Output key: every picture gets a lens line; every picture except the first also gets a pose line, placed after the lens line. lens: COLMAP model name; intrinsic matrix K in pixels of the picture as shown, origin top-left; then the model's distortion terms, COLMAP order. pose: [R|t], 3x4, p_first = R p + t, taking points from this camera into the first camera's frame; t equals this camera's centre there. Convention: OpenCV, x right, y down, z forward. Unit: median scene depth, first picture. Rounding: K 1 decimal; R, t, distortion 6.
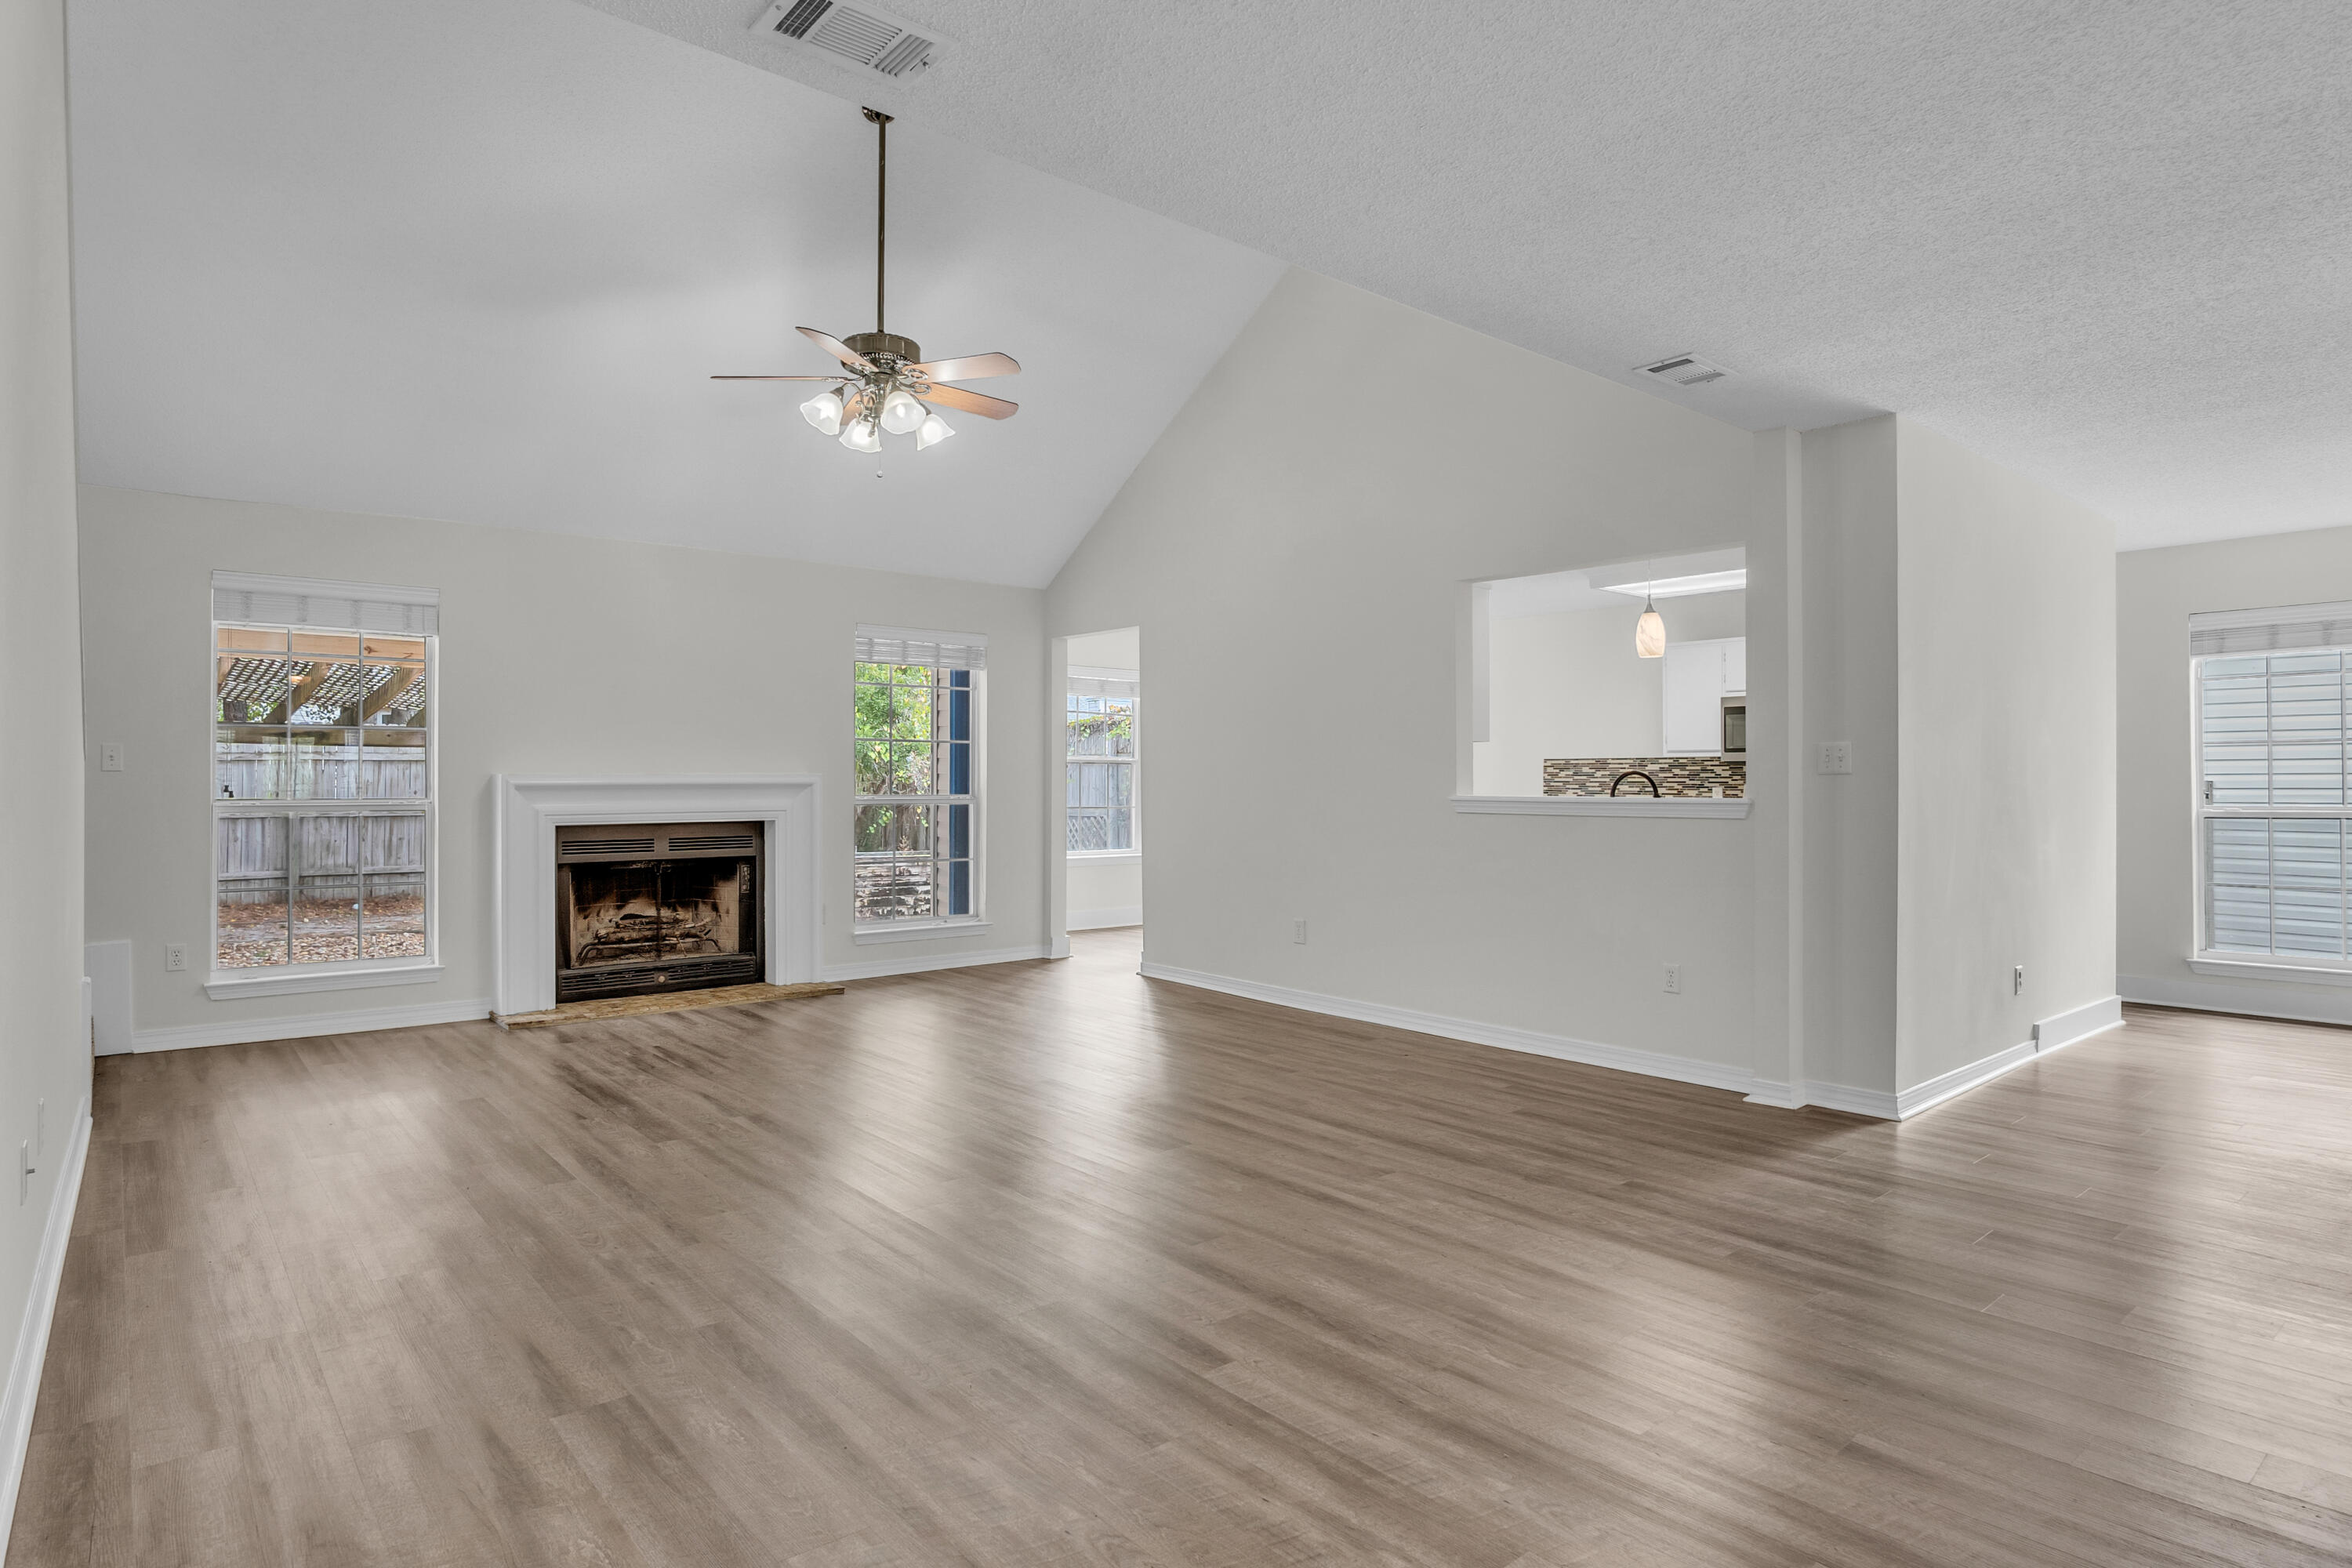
lens RADIAL K [[1285.6, 0, 1159.6], [0, 1285.6, 775.1], [0, 0, 1]] dist [-0.029816, 0.007327]
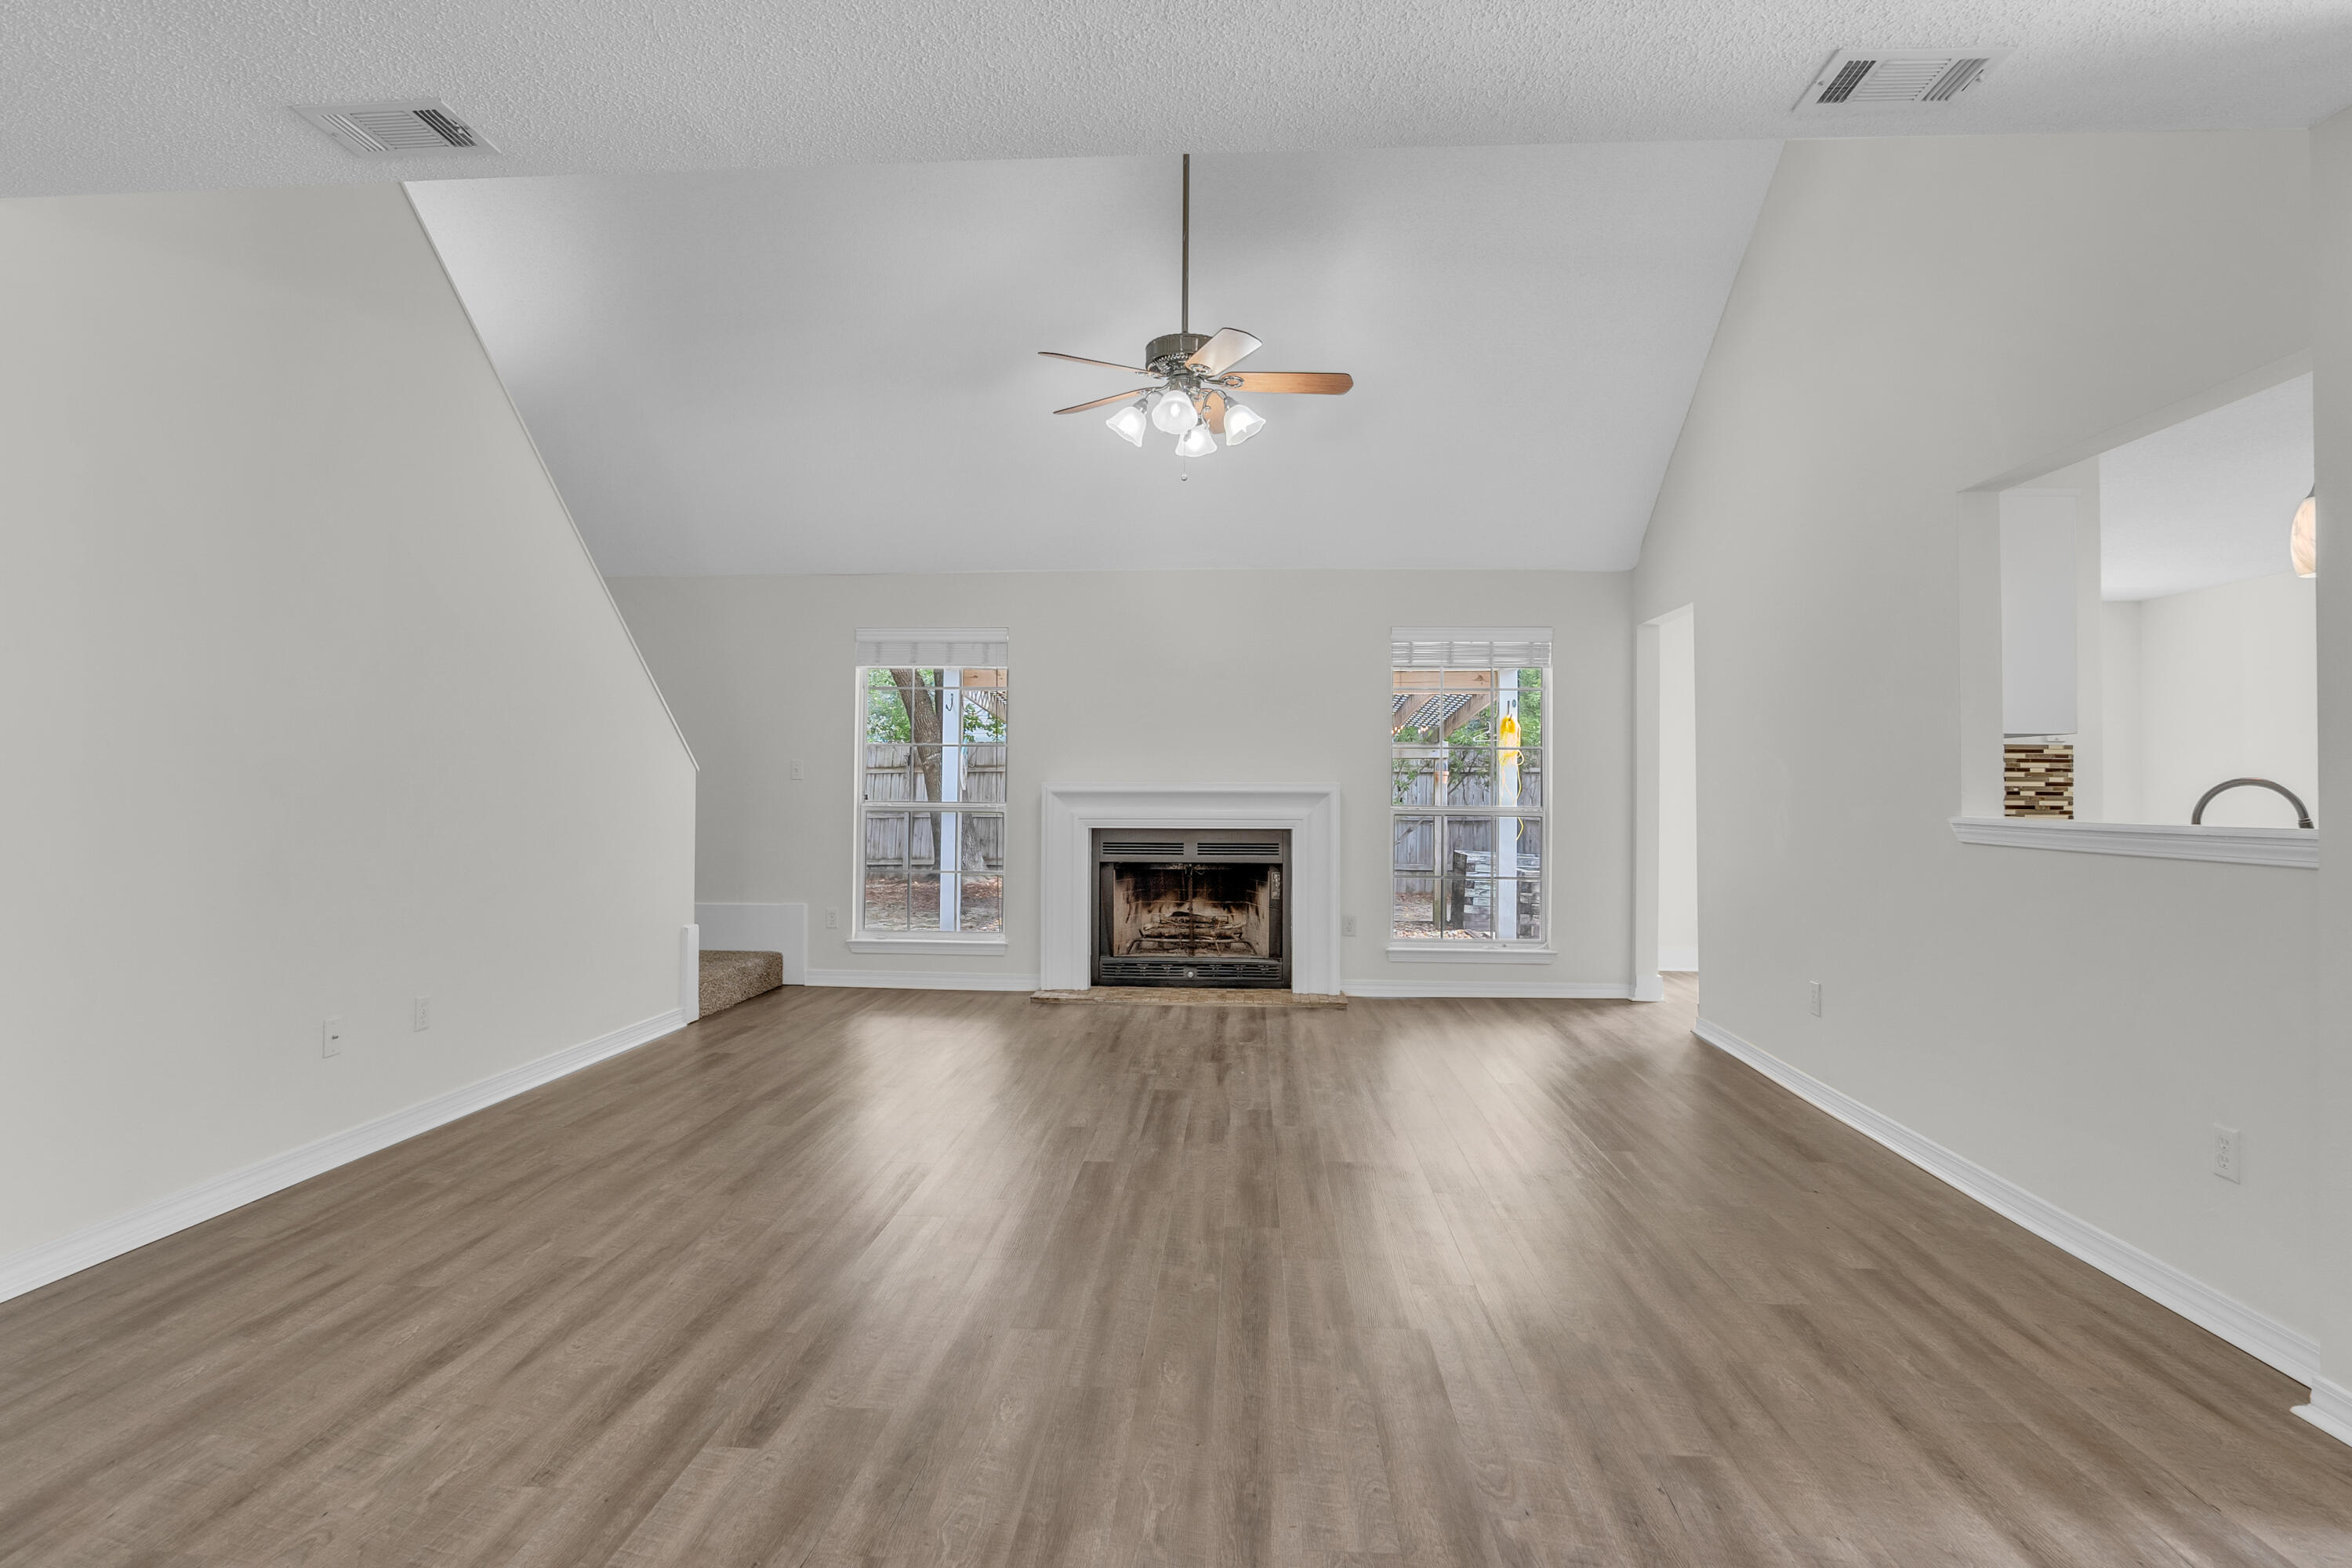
lens RADIAL K [[1285.6, 0, 1264.7], [0, 1285.6, 772.9], [0, 0, 1]] dist [-0.029816, 0.007327]
pose [[0.724292, -0.003882, -0.689482, 0.409628], [-0.003638, 0.999949, -0.009451, 0.000810], [0.689484, 0.009353, 0.724241, 0.270689]]
